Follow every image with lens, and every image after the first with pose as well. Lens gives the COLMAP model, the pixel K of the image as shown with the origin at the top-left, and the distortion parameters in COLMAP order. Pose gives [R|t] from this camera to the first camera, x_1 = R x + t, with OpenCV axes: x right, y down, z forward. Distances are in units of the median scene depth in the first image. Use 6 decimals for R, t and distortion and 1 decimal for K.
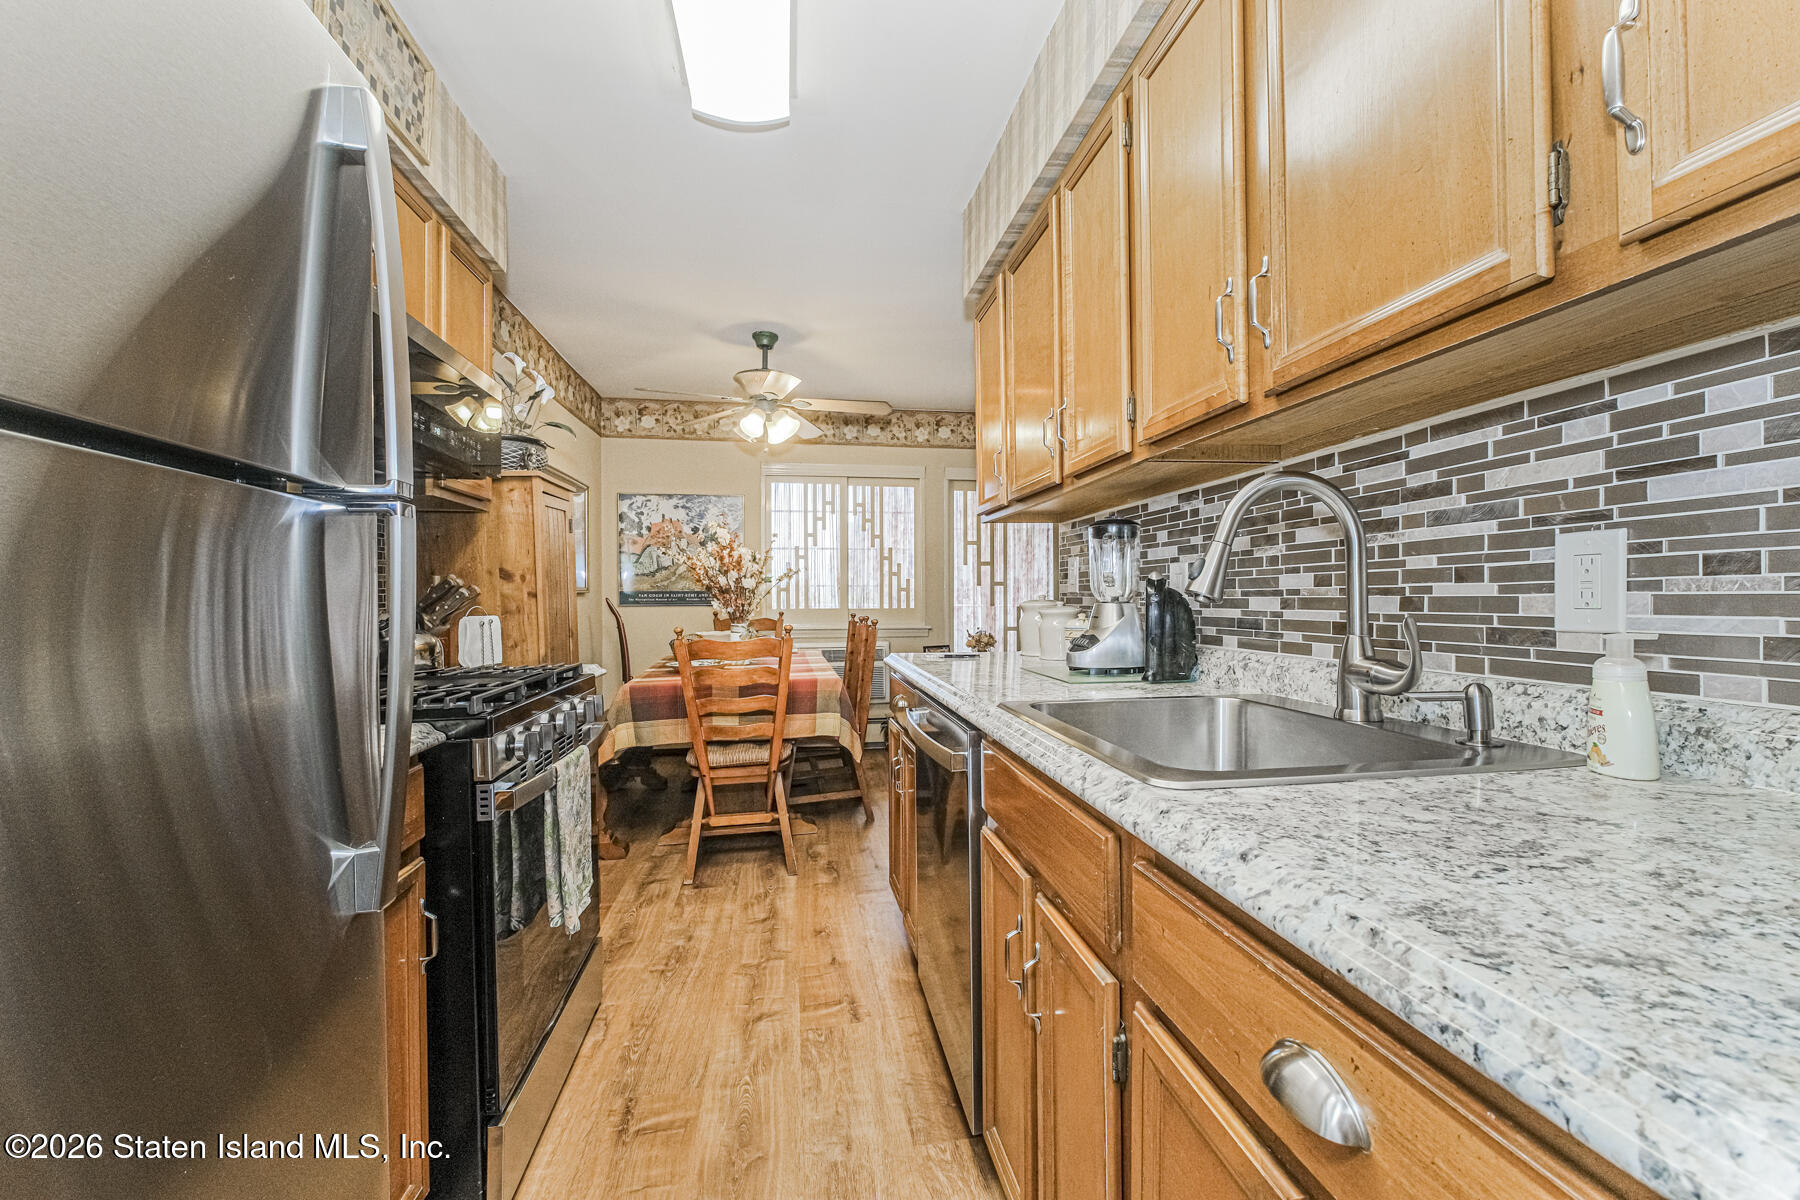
lens RADIAL K [[751.3, 0, 918.7], [0, 751.3, 595.7], [0, 0, 1]] dist [-0.006720, 0.002195]
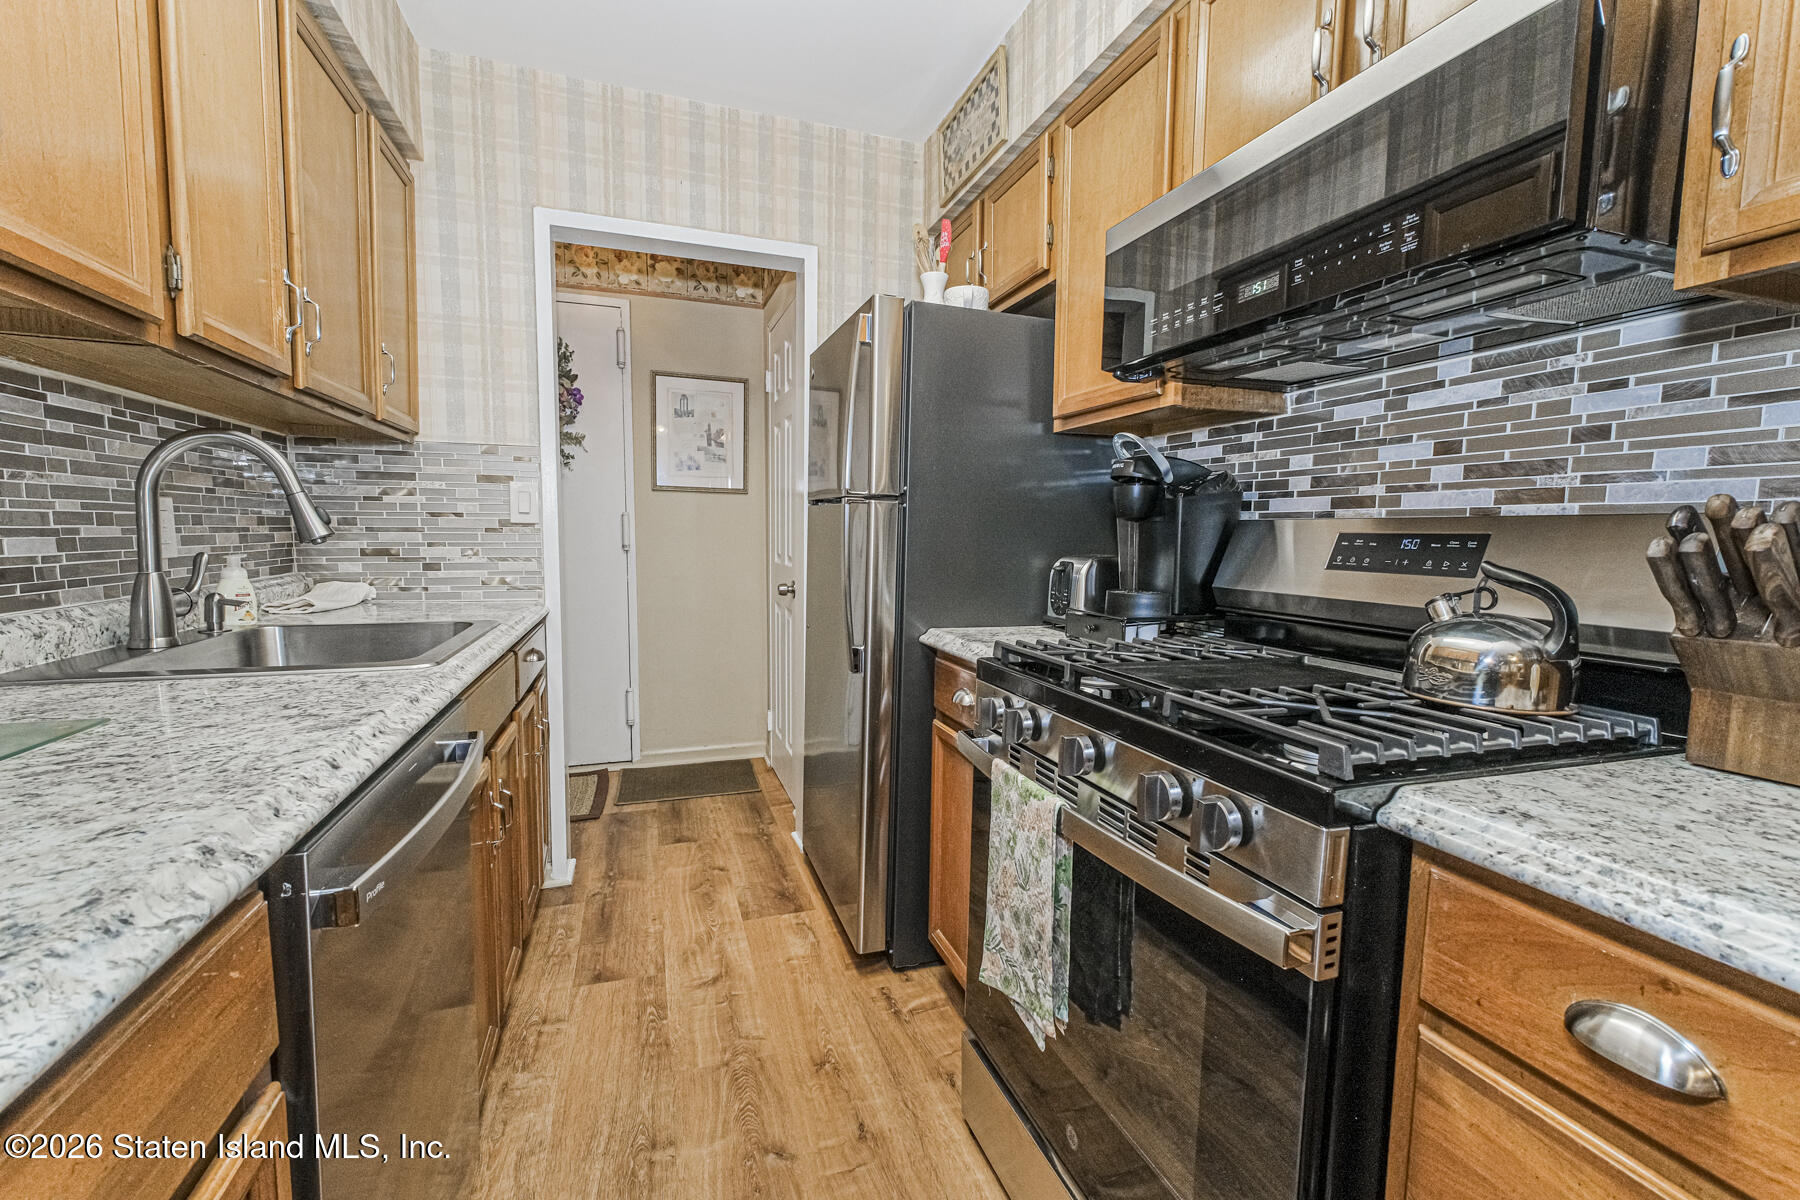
lens RADIAL K [[751.3, 0, 907.4], [0, 751.3, 597.9], [0, 0, 1]] dist [-0.006720, 0.002195]
pose [[-0.986199, 0.007080, -0.165415, -0.074791], [-0.007249, 0.996281, 0.085859, -0.002889], [0.165407, 0.085874, -0.982480, 0.494125]]
